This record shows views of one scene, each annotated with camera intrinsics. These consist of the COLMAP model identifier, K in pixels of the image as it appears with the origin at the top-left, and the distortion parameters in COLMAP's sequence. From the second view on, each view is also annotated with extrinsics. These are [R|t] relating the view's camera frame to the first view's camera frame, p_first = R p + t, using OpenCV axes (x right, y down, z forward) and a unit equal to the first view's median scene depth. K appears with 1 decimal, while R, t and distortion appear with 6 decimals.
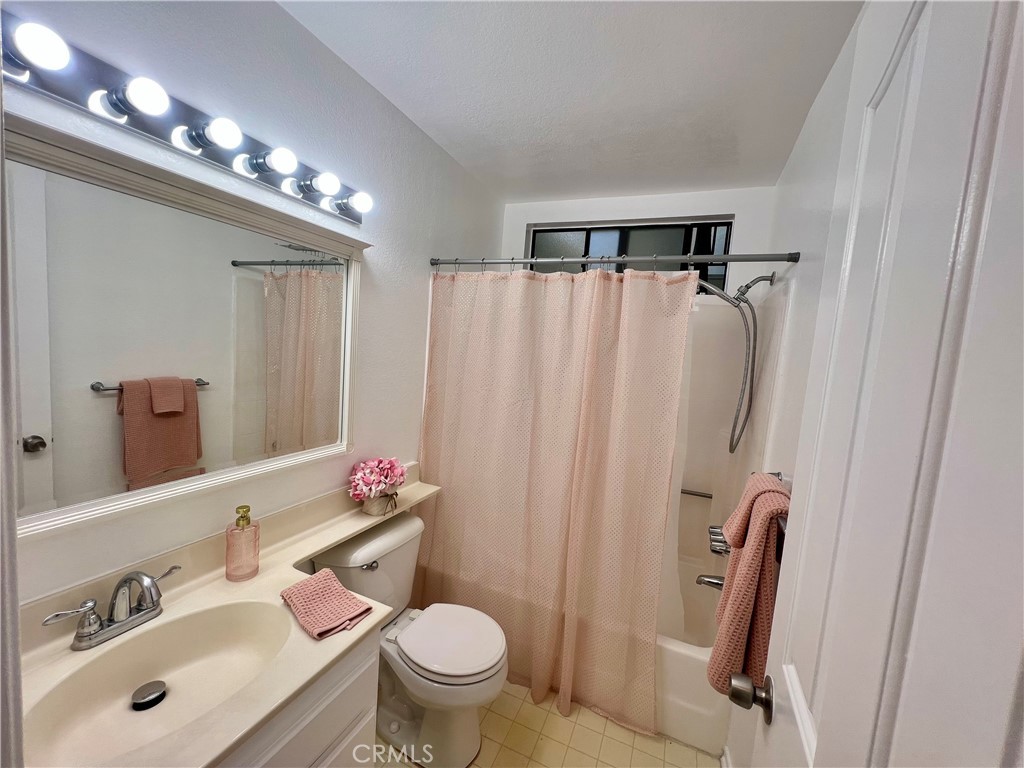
lens RADIAL K [[409.0, 0, 512.4], [0, 409.0, 384.3], [0, 0, 1]] dist [-0.003998, 0.000098]
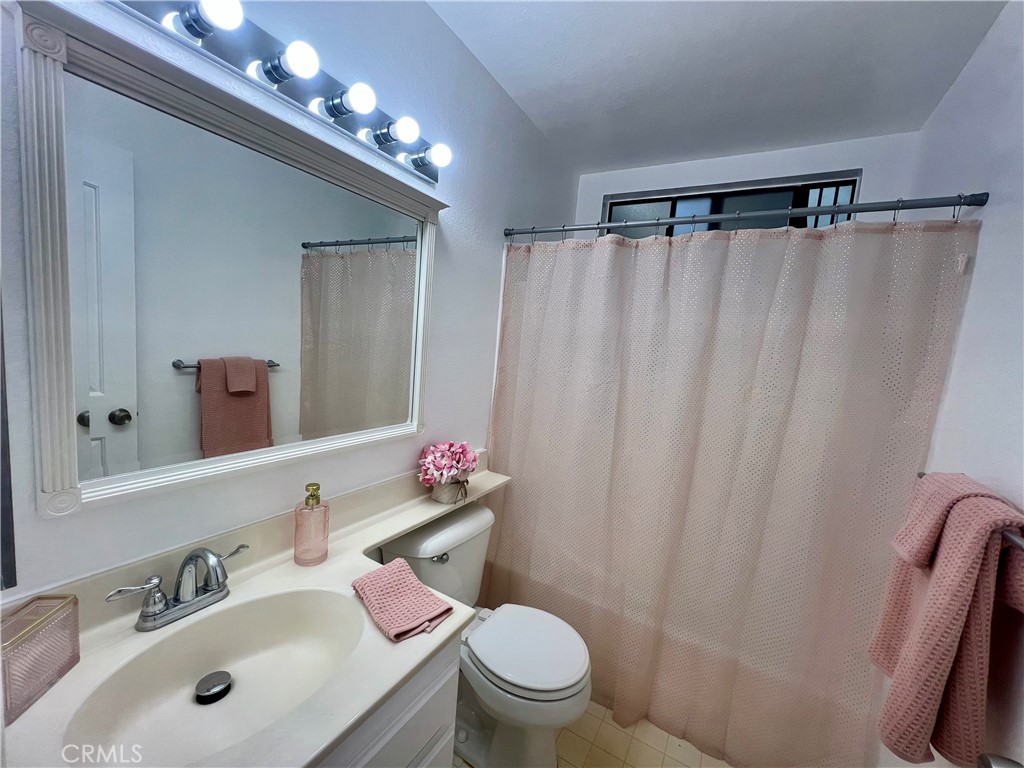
lens RADIAL K [[409.0, 0, 511.6], [0, 409.0, 384.6], [0, 0, 1]] dist [-0.003998, 0.000098]
pose [[0.992586, 0.018333, -0.120155, -0.090758], [-0.017826, 0.999827, 0.005290, 0.051291], [0.120231, -0.003109, 0.992741, 0.118415]]
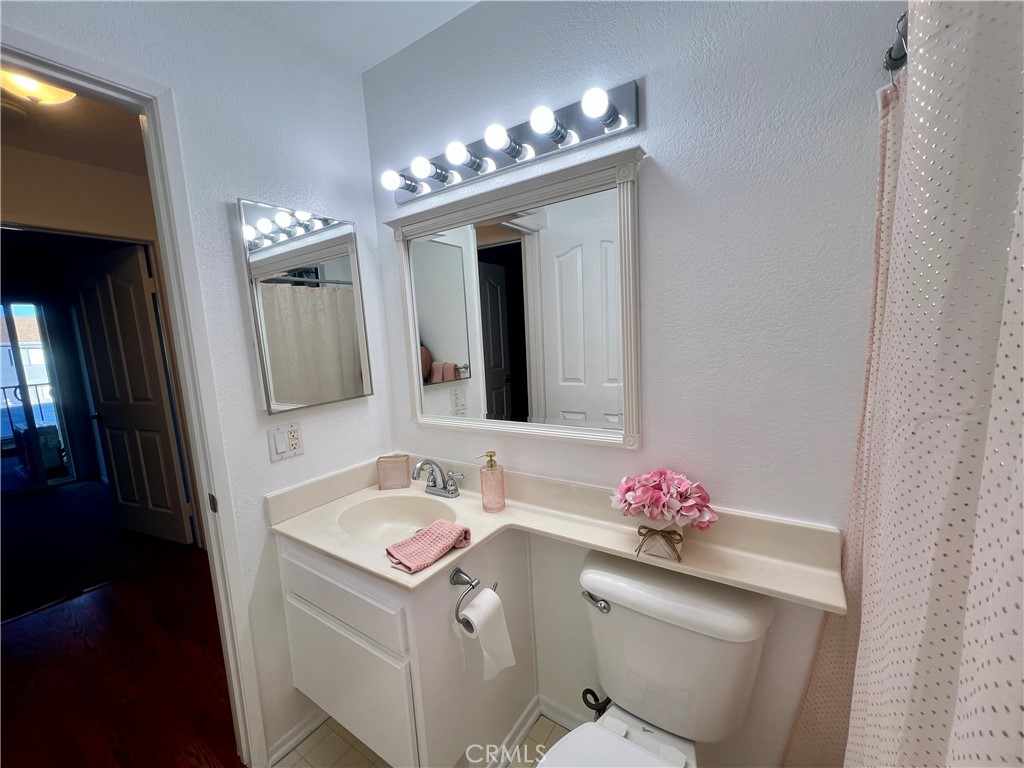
lens RADIAL K [[409.0, 0, 508.9], [0, 409.0, 393.7], [0, 0, 1]] dist [-0.003998, 0.000098]
pose [[-0.175806, 0.072967, -0.981717, 0.387430], [-0.053255, 0.995084, 0.083497, 0.021640], [0.982983, 0.066961, -0.171055, 0.973120]]
